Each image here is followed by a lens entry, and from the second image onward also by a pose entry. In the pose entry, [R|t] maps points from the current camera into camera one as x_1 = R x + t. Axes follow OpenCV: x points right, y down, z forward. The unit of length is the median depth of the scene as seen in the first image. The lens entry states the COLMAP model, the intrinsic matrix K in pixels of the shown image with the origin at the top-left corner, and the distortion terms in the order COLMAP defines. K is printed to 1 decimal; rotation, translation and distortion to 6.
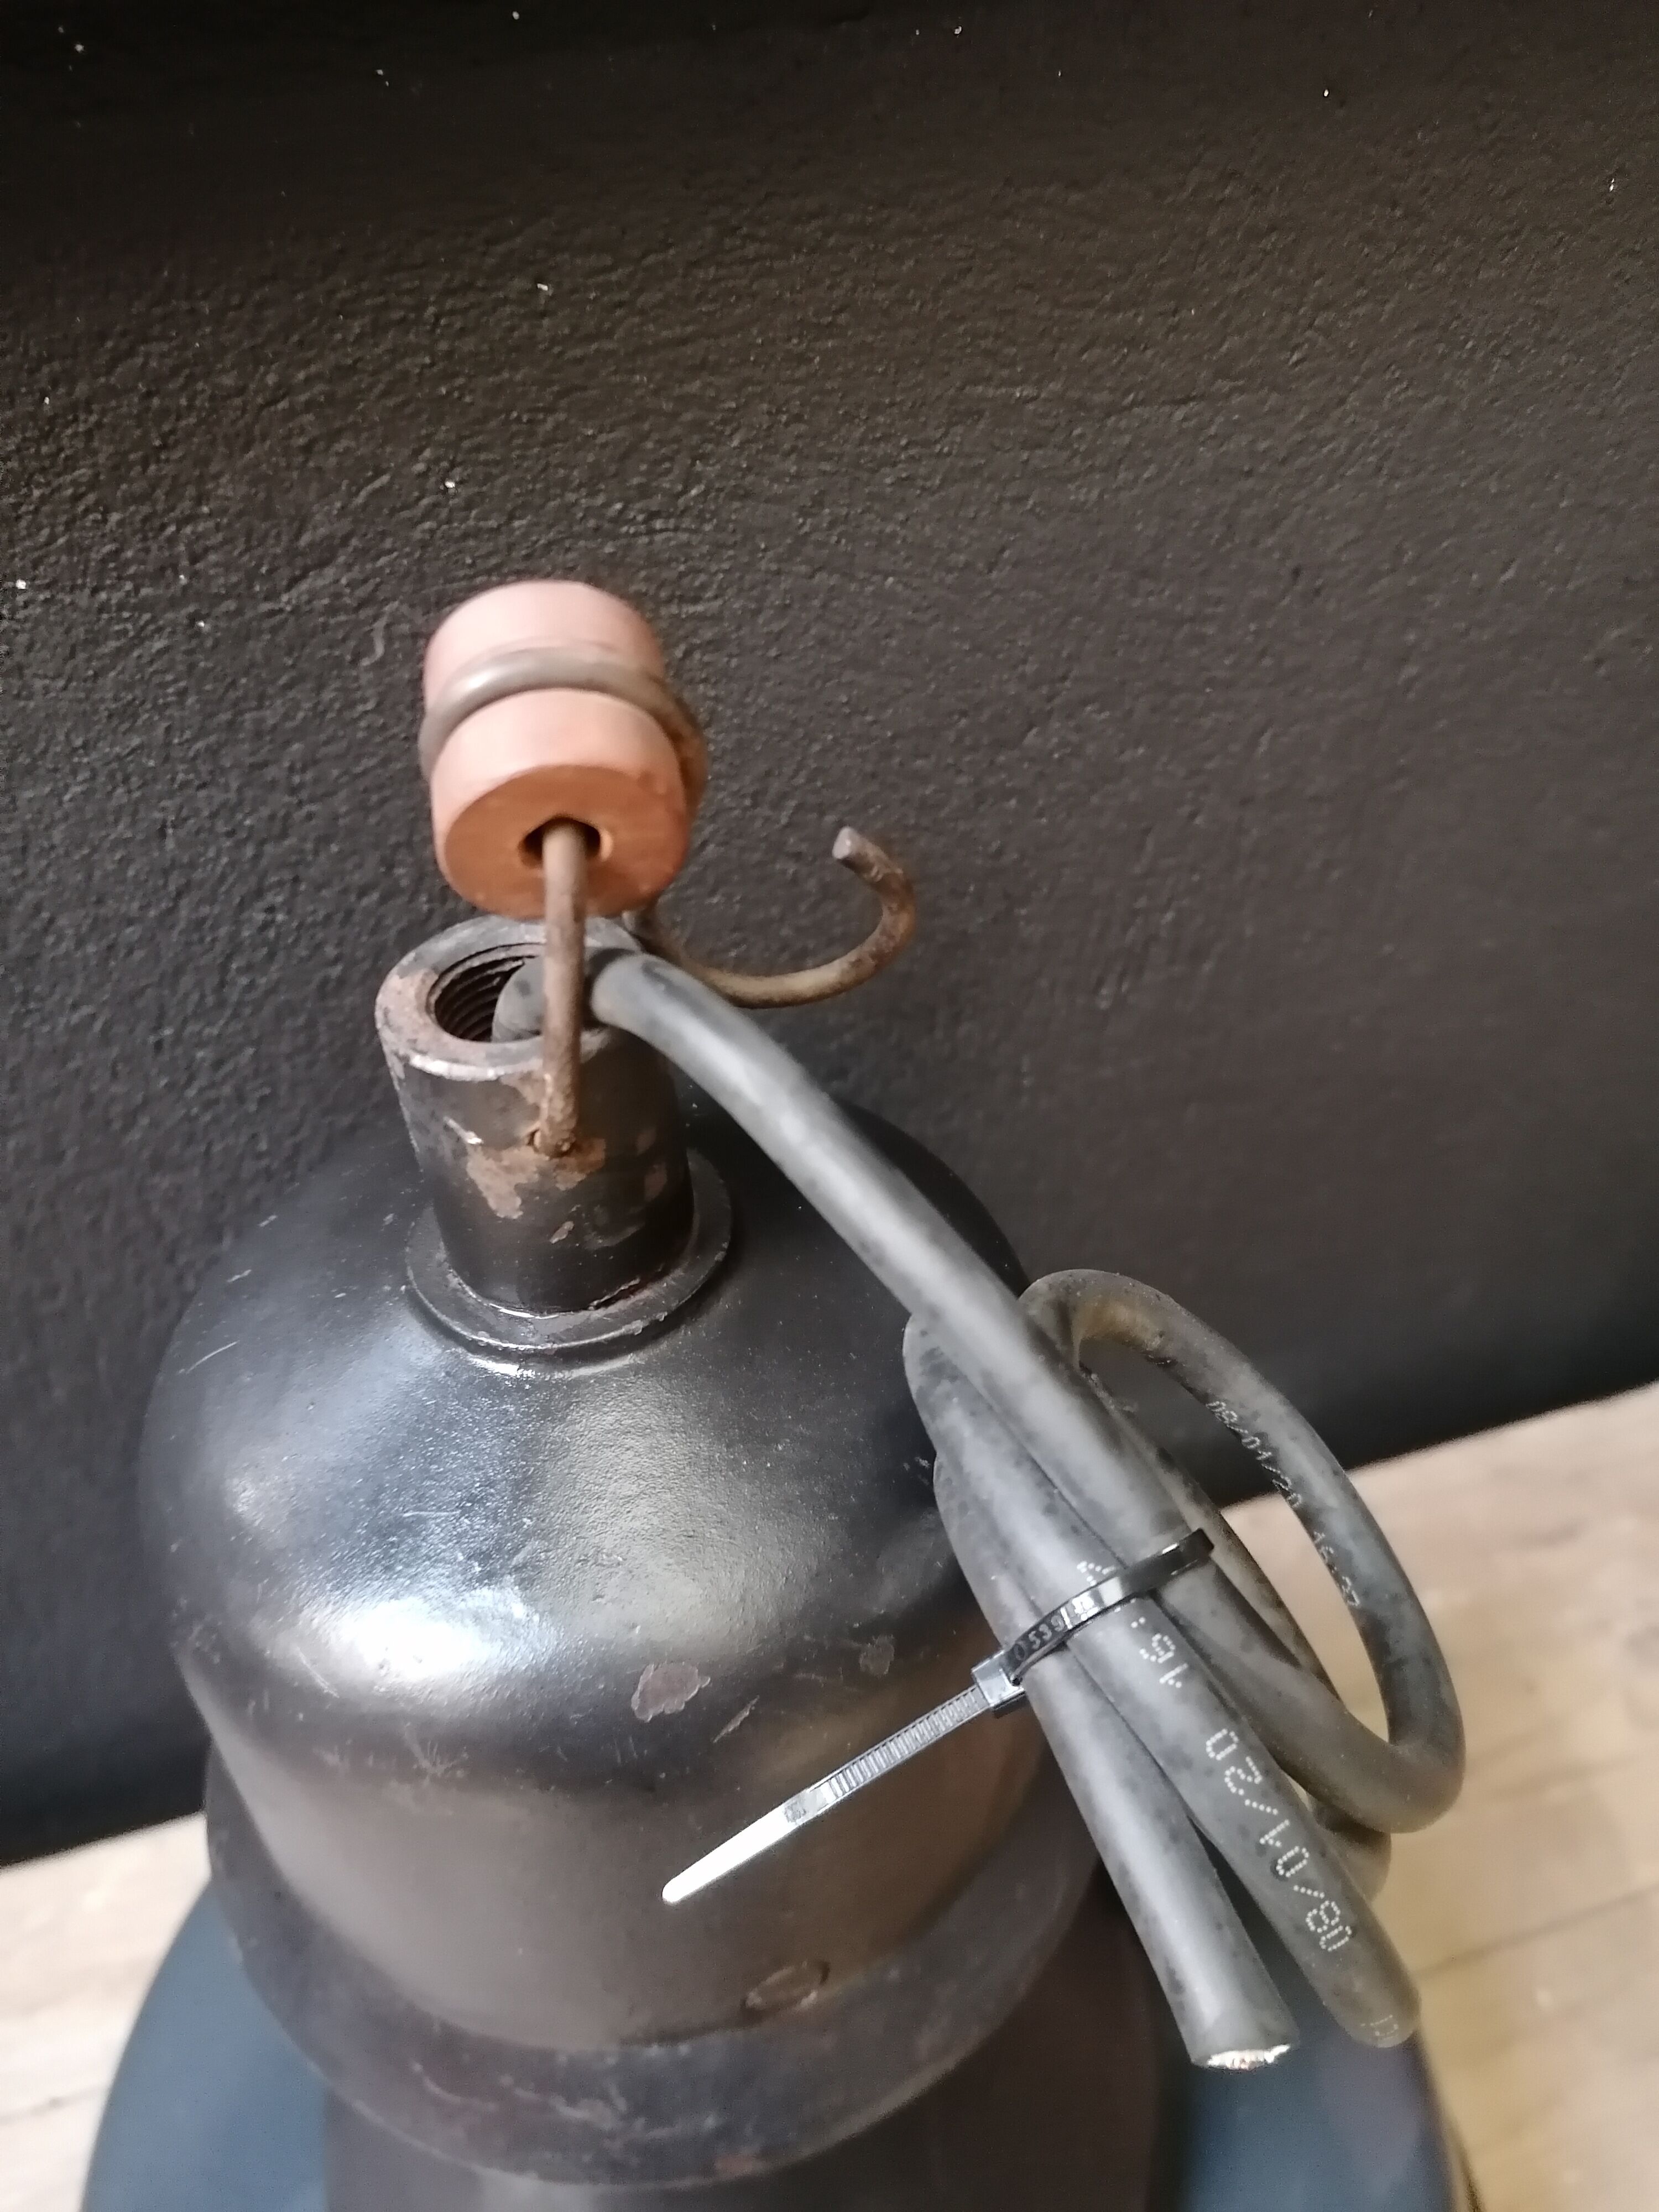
lens RADIAL K [[1668.2, 0, 823.9], [0, 1668.2, 1068.6], [0, 0, 1]] dist [0.074435, -0.099327]
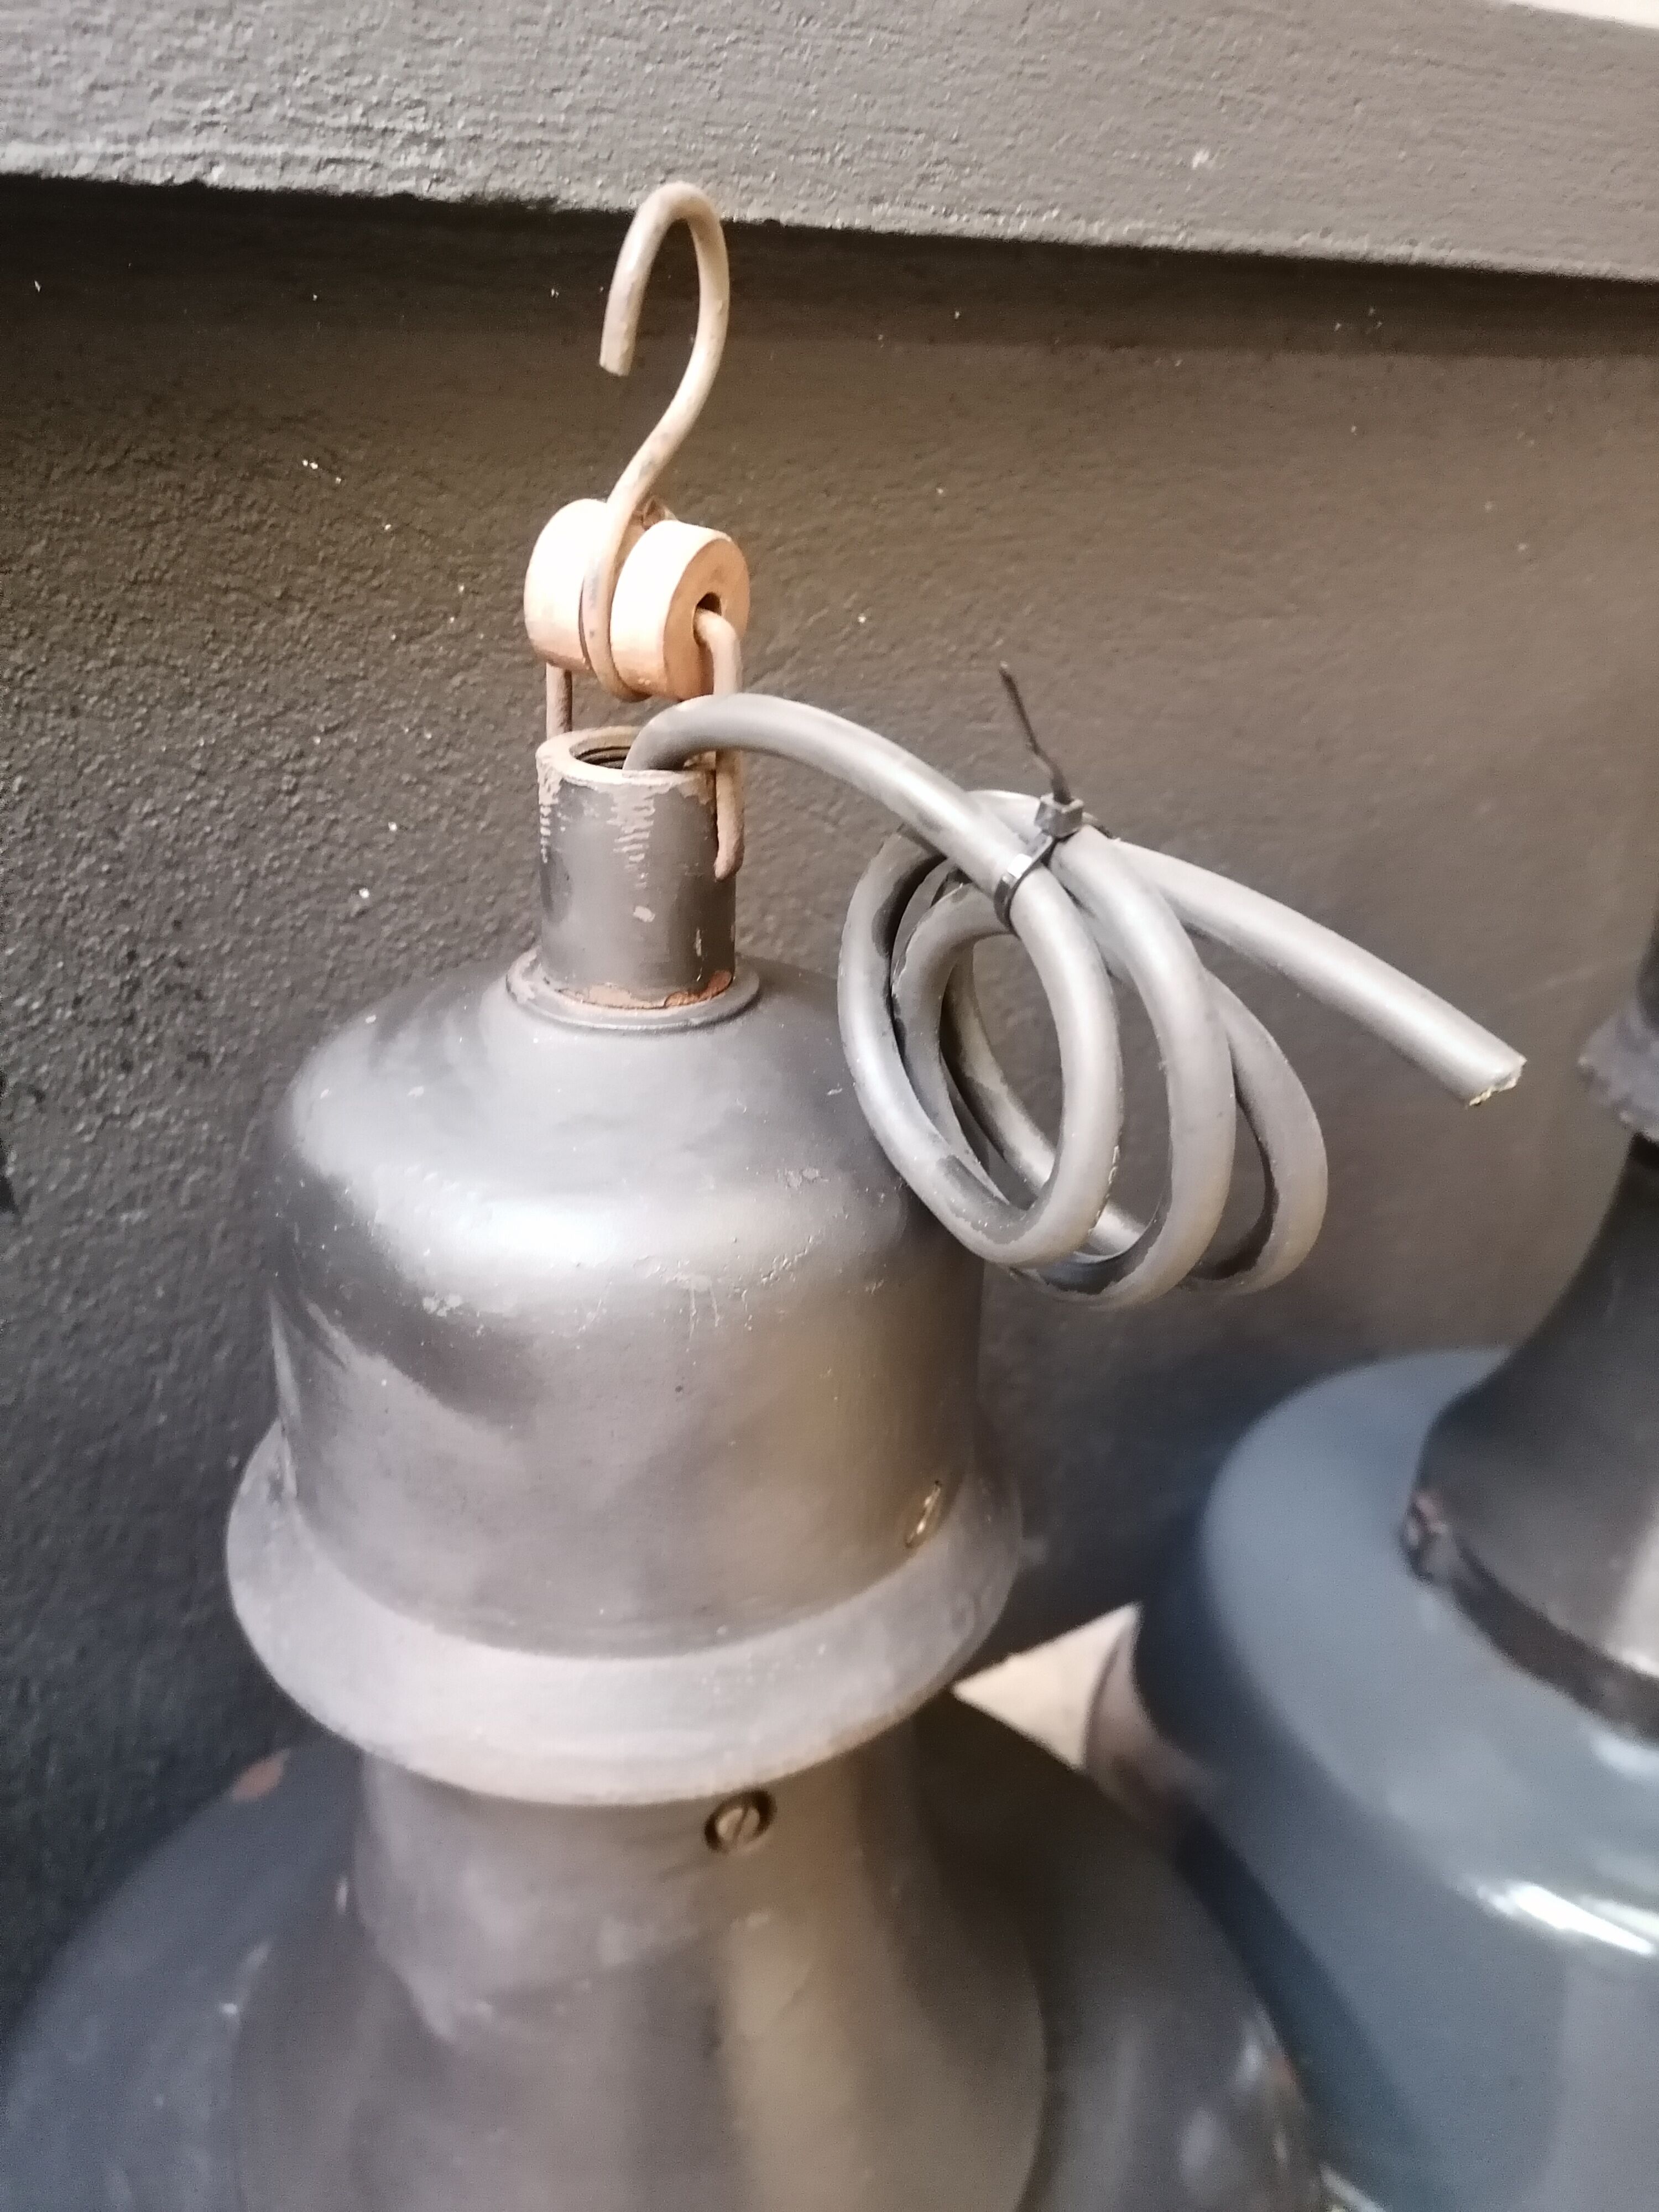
lens RADIAL K [[1668.2, 0, 822.3], [0, 1668.2, 1105.4], [0, 0, 1]] dist [0.074435, -0.099327]
pose [[0.959555, -0.026287, 0.280292, -0.601628], [0.097945, 0.964604, -0.244839, 0.354394], [-0.263935, 0.262389, 0.928165, -0.174022]]
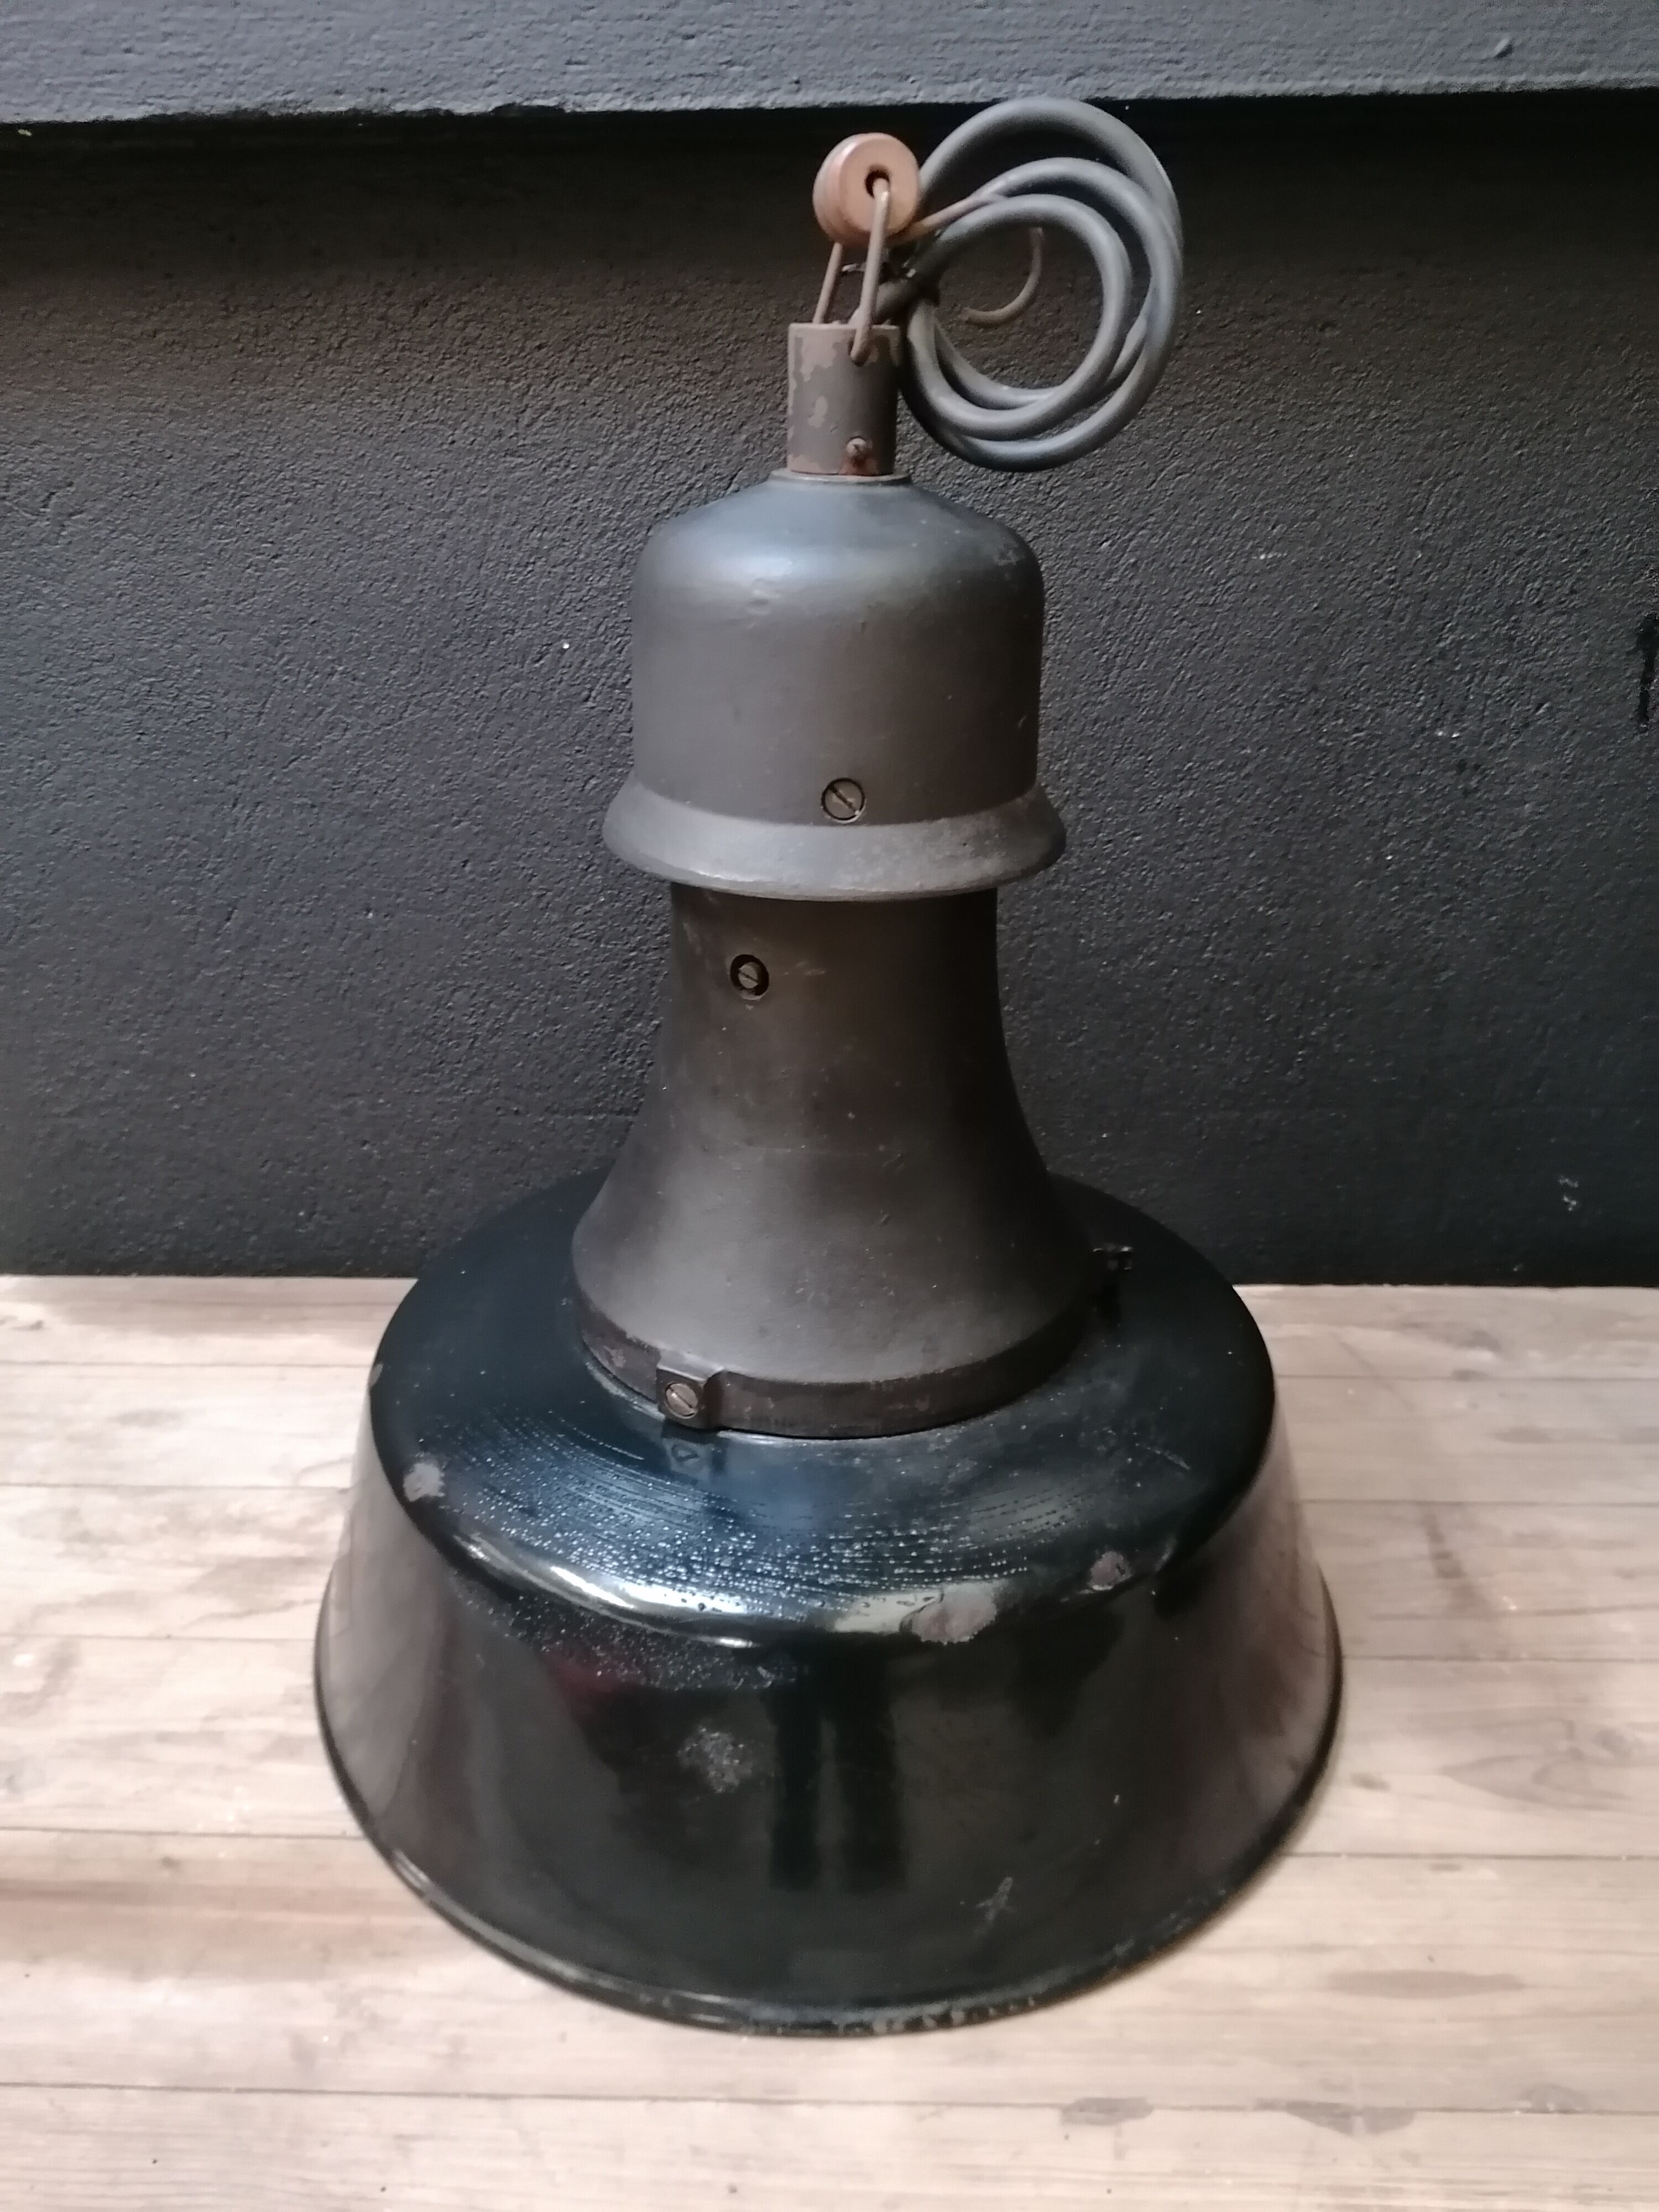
lens RADIAL K [[1668.2, 0, 817.6], [0, 1668.2, 1104.3], [0, 0, 1]] dist [0.074435, -0.099327]
pose [[0.949044, 0.166086, -0.267827, -1.107327], [-0.229693, 0.946416, -0.227019, 1.170589], [0.215771, 0.276969, 0.936339, -0.864249]]
